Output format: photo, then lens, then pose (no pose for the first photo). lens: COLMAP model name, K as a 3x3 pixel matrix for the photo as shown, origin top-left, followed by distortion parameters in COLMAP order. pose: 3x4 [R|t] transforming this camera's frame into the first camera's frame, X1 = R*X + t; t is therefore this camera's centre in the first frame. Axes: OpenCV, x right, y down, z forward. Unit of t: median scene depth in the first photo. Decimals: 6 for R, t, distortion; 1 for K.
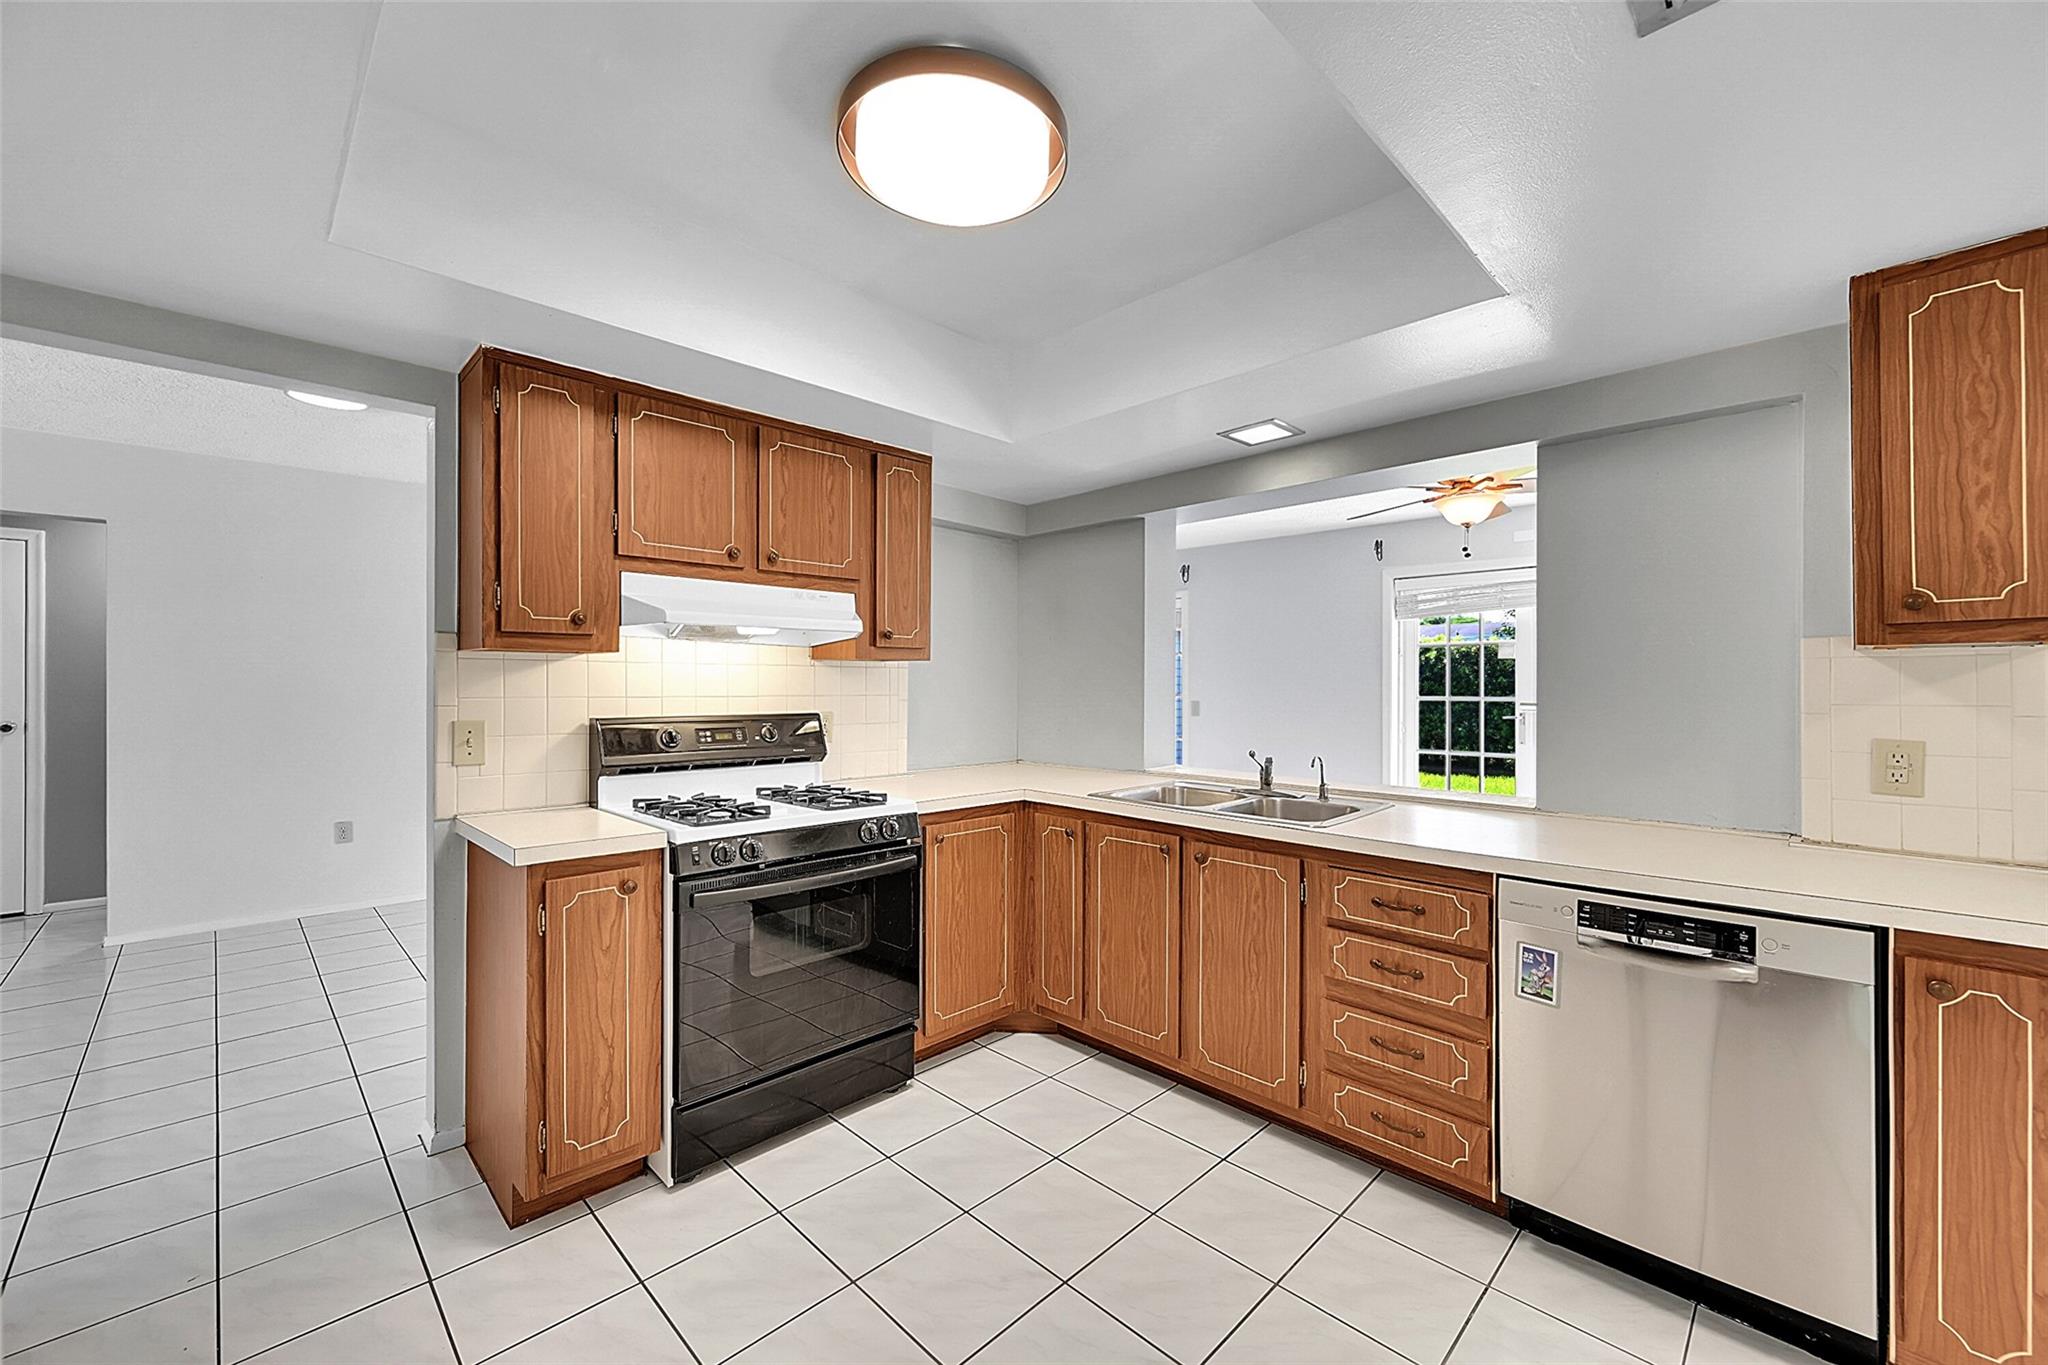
lens RADIAL K [[817.2, 0, 1017.8], [0, 817.2, 692.0], [0, 0, 1]] dist [0.000206, 0.000015]
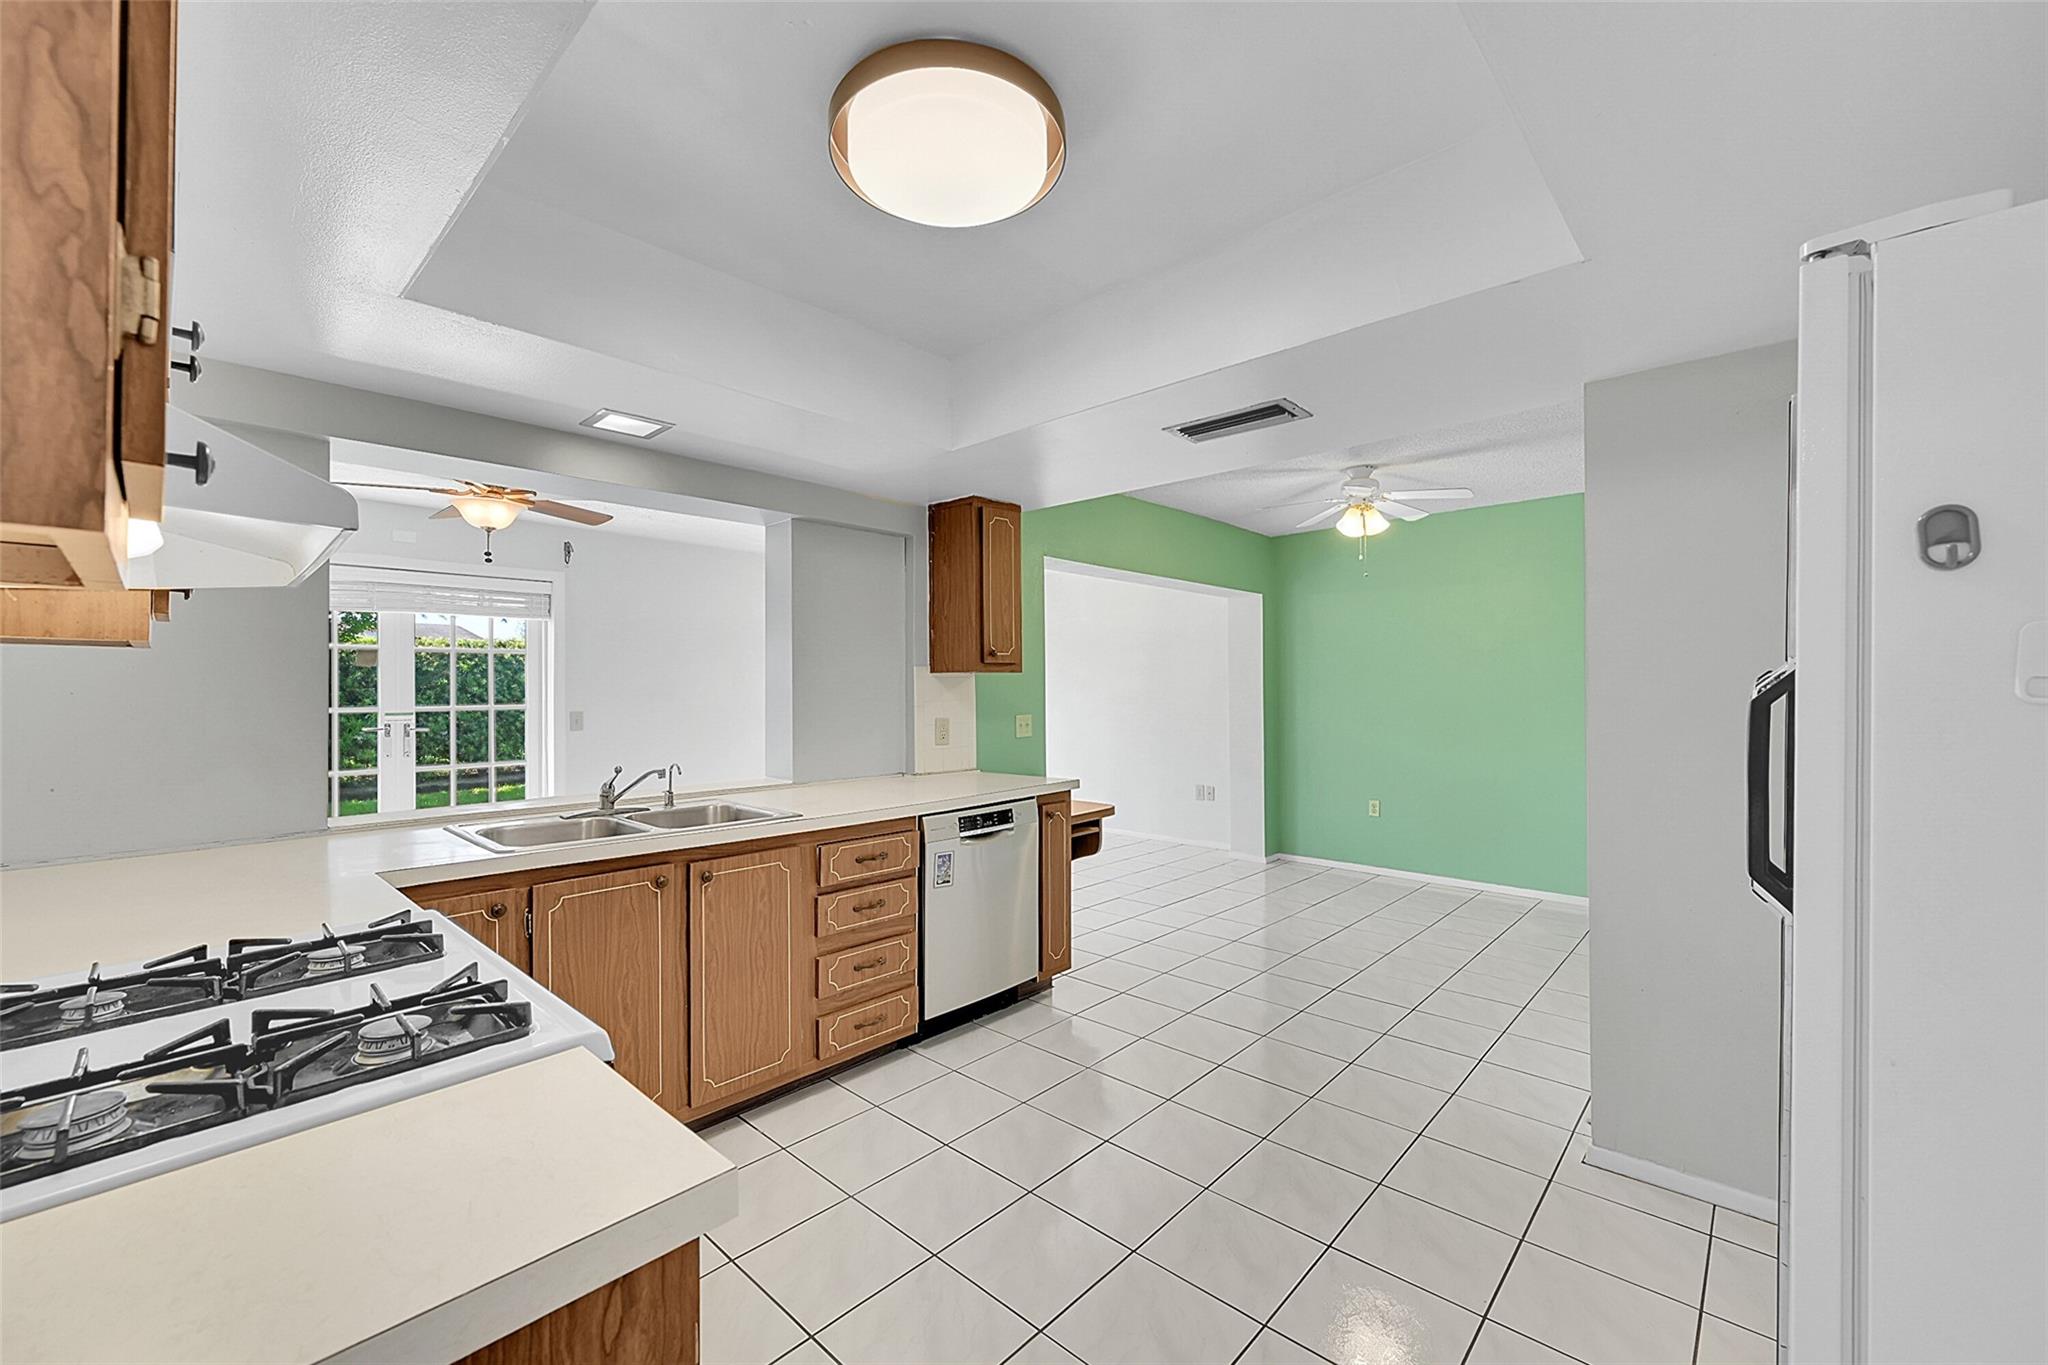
lens RADIAL K [[817.2, 0, 1017.8], [0, 817.2, 692.0], [0, 0, 1]] dist [0.000206, 0.000015]
pose [[-0.037998, -0.004939, 0.999266, -0.733845], [0.014564, 0.999879, 0.005496, -0.011182], [-0.999172, 0.014762, -0.037921, 0.671467]]
